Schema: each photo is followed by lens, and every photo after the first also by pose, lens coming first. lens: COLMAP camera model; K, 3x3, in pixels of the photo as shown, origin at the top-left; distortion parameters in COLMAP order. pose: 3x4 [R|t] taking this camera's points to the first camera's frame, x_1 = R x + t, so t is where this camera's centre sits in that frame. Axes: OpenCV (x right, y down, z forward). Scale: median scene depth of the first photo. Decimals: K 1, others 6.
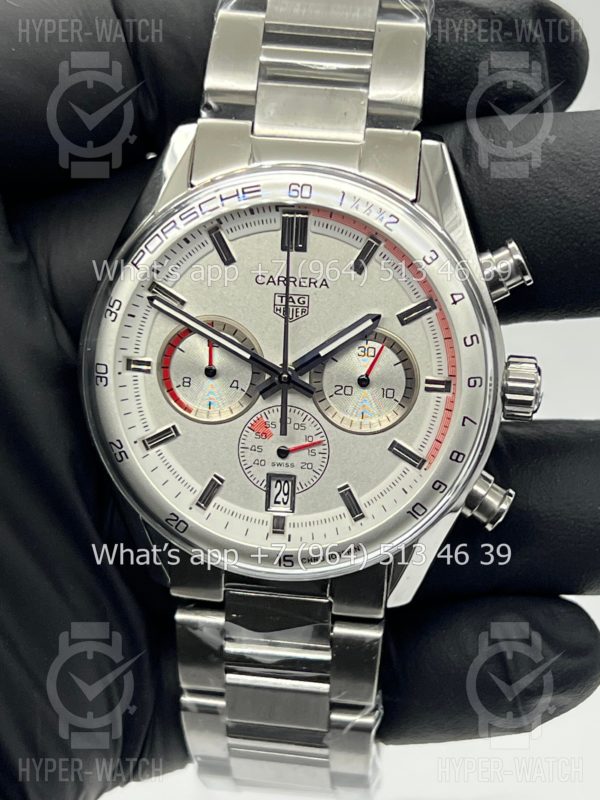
lens RADIAL K [[1812.9, 0, 300.0], [0, 1812.9, 400.0], [0, 0, 1]] dist [0.243700, 0.026391]
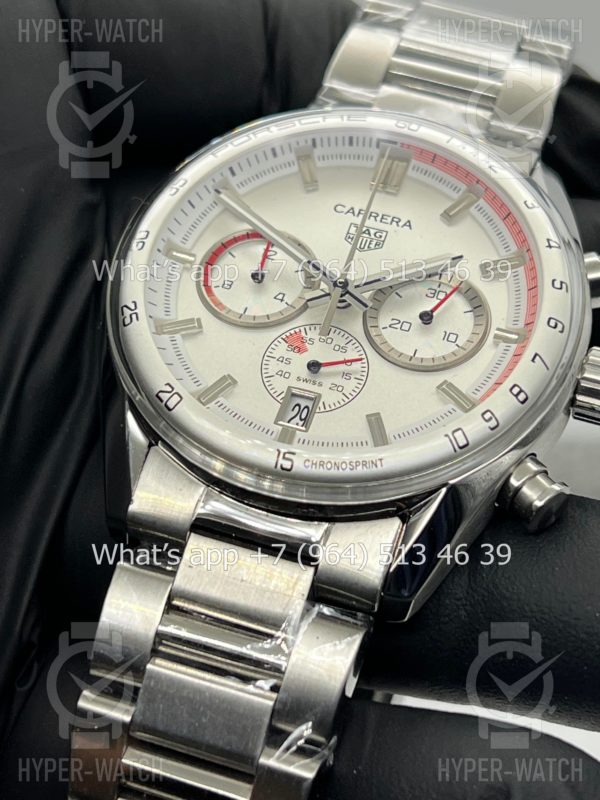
lens RADIAL K [[1812.9, 0, 300.0], [0, 1812.9, 400.0], [0, 0, 1]] dist [0.243700, 0.026391]
pose [[0.963611, 0.249035, -0.097132, 0.071041], [-0.253669, 0.737351, -0.626072, 0.577010], [-0.084294, 0.627930, 0.773692, 0.357917]]
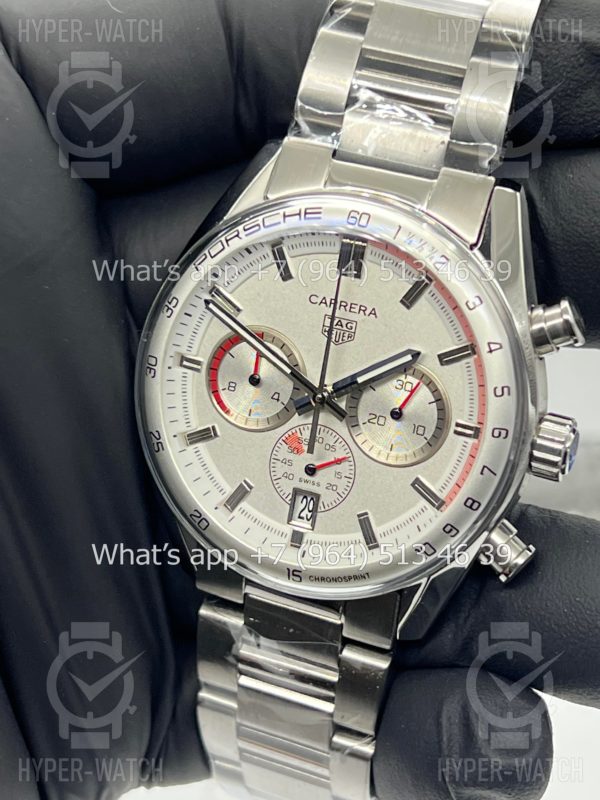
lens RADIAL K [[1812.9, 0, 300.0], [0, 1812.9, 400.0], [0, 0, 1]] dist [0.243700, 0.026391]
pose [[0.966131, 0.163462, -0.199677, 0.183335], [-0.163925, 0.986369, 0.014328, -0.023722], [0.199297, 0.018889, 0.979757, -0.000042]]
